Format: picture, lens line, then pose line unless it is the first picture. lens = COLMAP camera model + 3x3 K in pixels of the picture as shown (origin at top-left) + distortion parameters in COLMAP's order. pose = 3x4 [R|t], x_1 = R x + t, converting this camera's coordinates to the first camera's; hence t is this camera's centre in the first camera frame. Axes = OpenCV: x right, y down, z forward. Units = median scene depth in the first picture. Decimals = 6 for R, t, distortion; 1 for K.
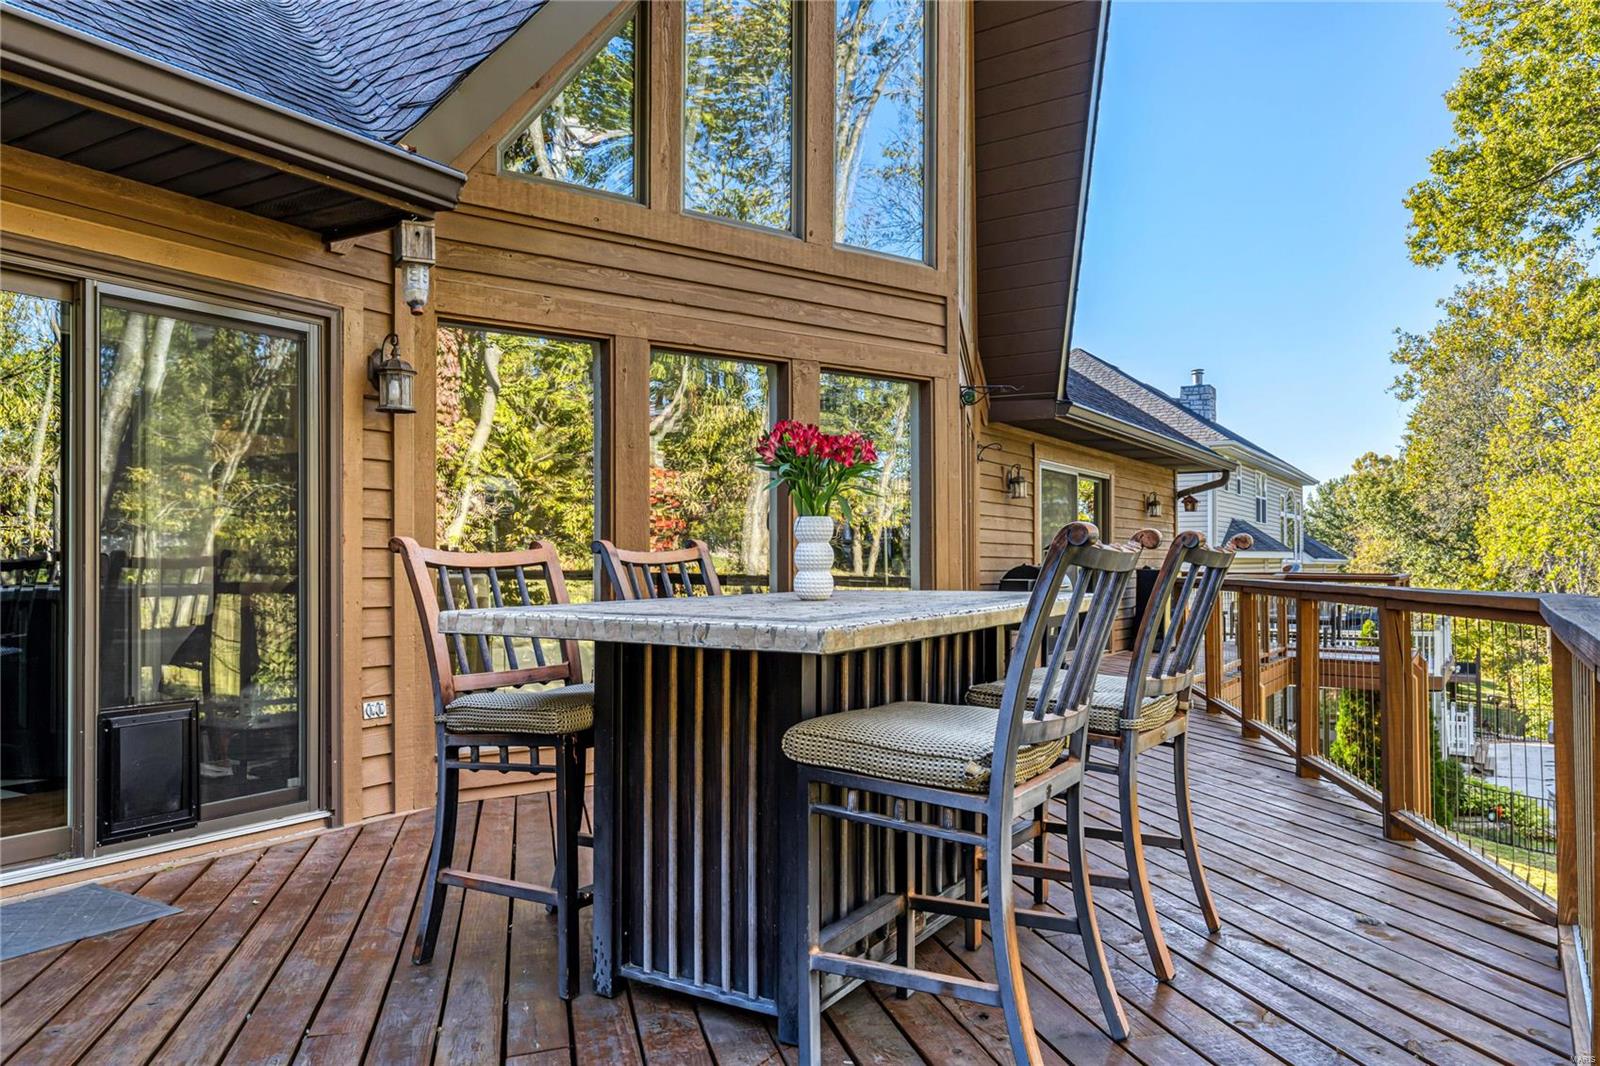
lens RADIAL K [[1150.1, 0, 799.4], [0, 1150.1, 526.1], [0, 0, 1]] dist [0.002474, 0.002267]
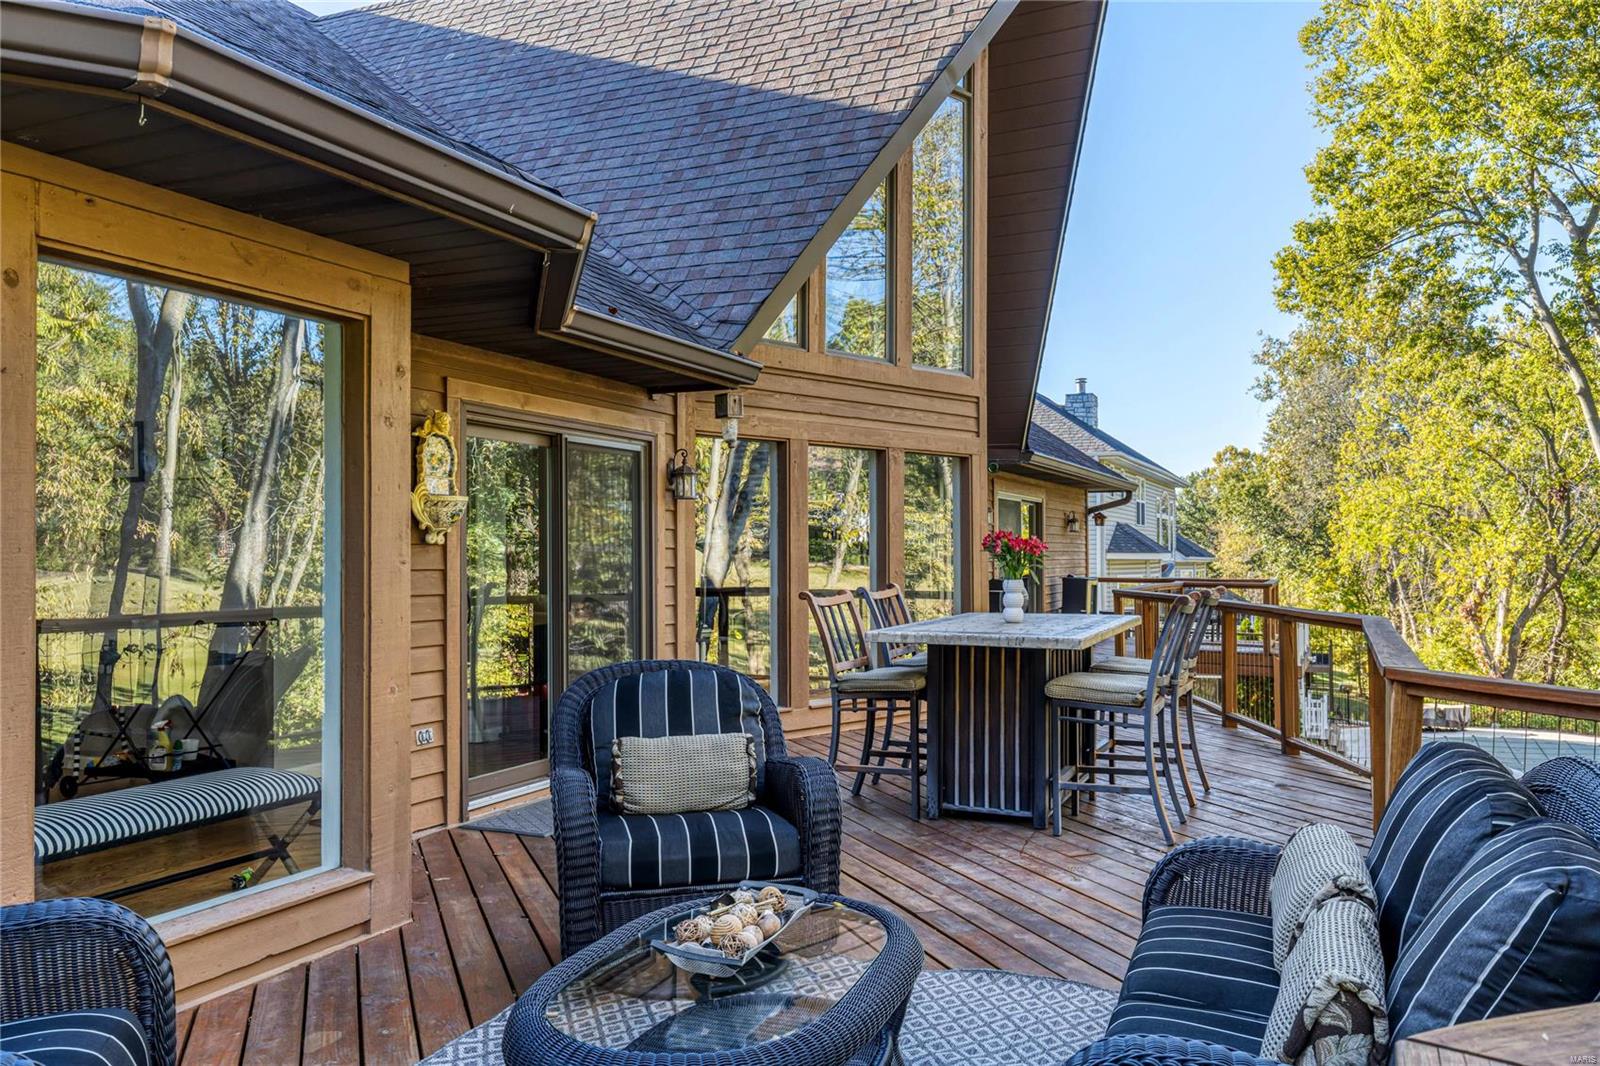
lens RADIAL K [[1259.5, 0, 790.3], [0, 1259.5, 502.8], [0, 0, 1]] dist [0.010167, 0.001759]
pose [[0.991802, 0.002184, 0.127767, -0.130561], [-0.001147, 0.999966, -0.008190, -0.024761], [-0.127781, 0.007976, 0.991770, -0.219207]]
